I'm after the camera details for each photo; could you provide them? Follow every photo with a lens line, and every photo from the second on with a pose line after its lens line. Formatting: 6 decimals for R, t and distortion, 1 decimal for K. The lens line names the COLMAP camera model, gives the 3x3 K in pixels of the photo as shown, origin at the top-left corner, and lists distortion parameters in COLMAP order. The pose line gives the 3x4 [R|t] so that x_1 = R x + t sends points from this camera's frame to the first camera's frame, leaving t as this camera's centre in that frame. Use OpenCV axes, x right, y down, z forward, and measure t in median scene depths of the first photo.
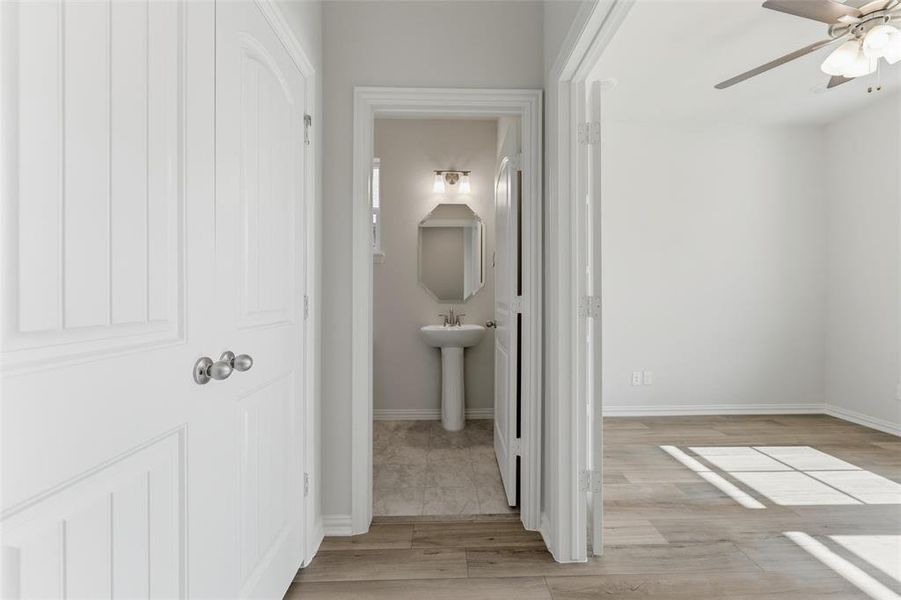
lens RADIAL K [[374.5, 0, 454.0], [0, 374.5, 292.3], [0, 0, 1]] dist [-0.000943, 0.000251]
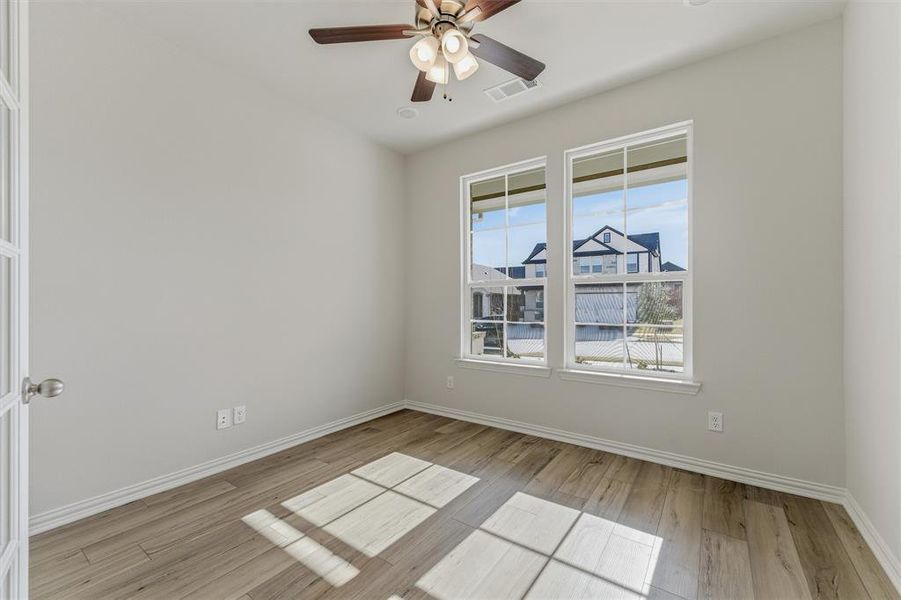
lens RADIAL K [[374.5, 0, 452.9], [0, 374.5, 302.2], [0, 0, 1]] dist [-0.000943, 0.000251]
pose [[0.607372, 0.004797, 0.794403, 0.240278], [-0.001369, 0.999987, -0.004993, 0.006301], [-0.794417, 0.001945, 0.607370, 0.269169]]
